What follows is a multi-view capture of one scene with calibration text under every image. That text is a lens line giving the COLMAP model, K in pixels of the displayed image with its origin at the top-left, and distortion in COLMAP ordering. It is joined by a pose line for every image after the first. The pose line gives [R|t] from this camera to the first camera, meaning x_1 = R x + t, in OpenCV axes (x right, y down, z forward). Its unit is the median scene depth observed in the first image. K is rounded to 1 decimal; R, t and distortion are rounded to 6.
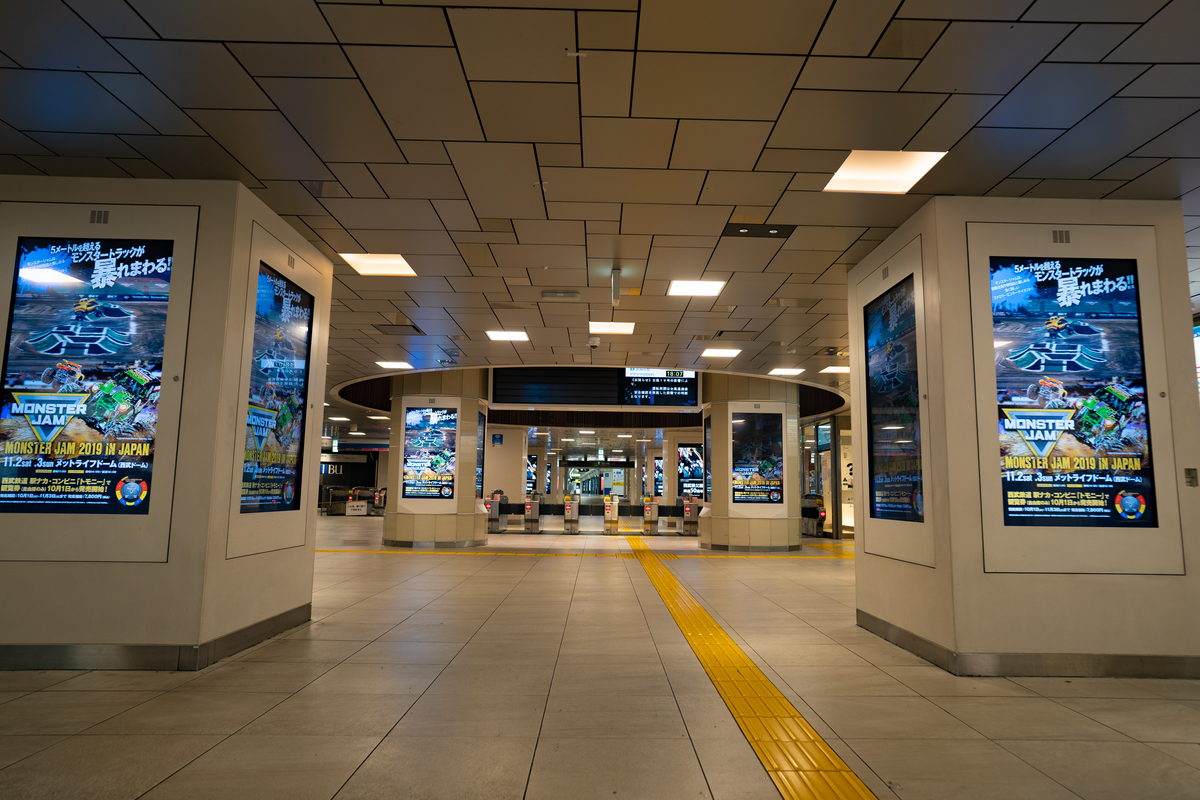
lens RADIAL K [[699.2, 0, 600.0], [0, 699.2, 400.0], [0, 0, 1]] dist [-0.040071, 0.043570]
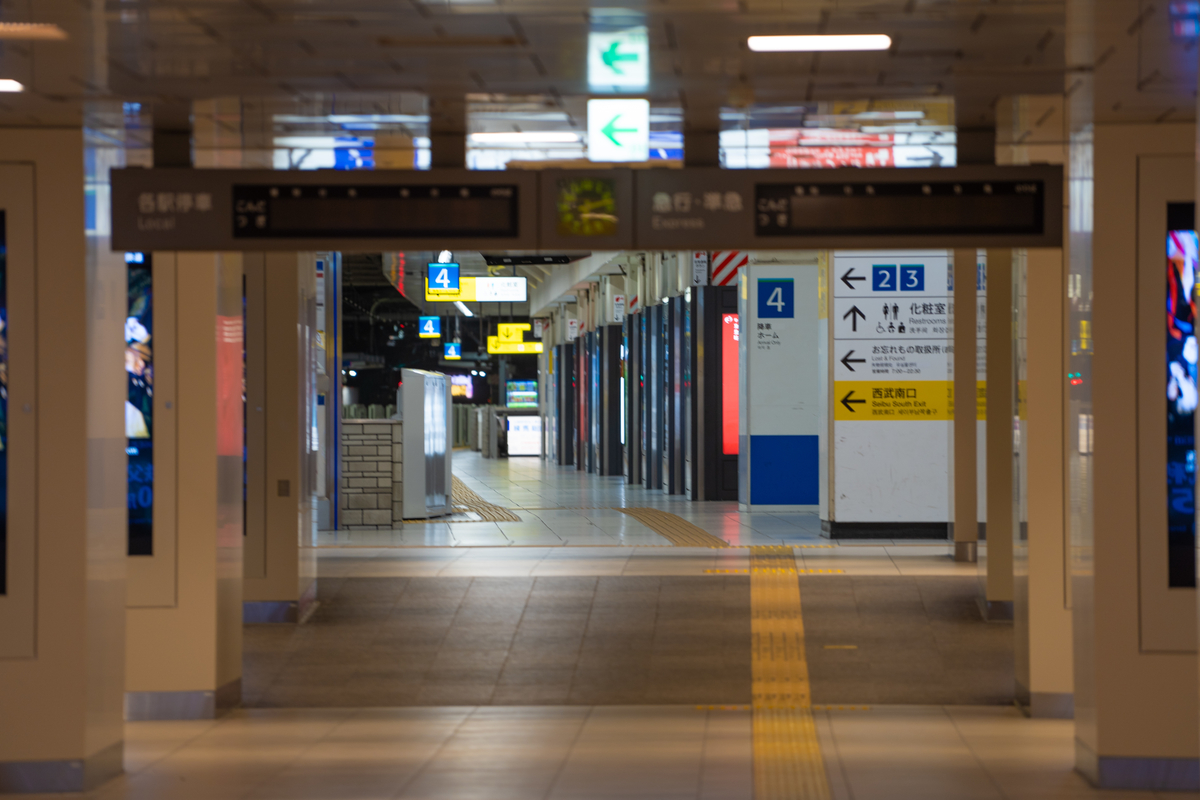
lens RADIAL K [[6669.3, 0, 600.0], [0, 6669.3, 400.0], [0, 0, 1]] dist [3.012741, -0.212440]
pose [[0.999595, -0.017106, -0.022739, 0.026738], [0.019845, 0.991797, 0.126272, 0.031795], [0.020392, -0.126673, 0.991735, 0.455173]]
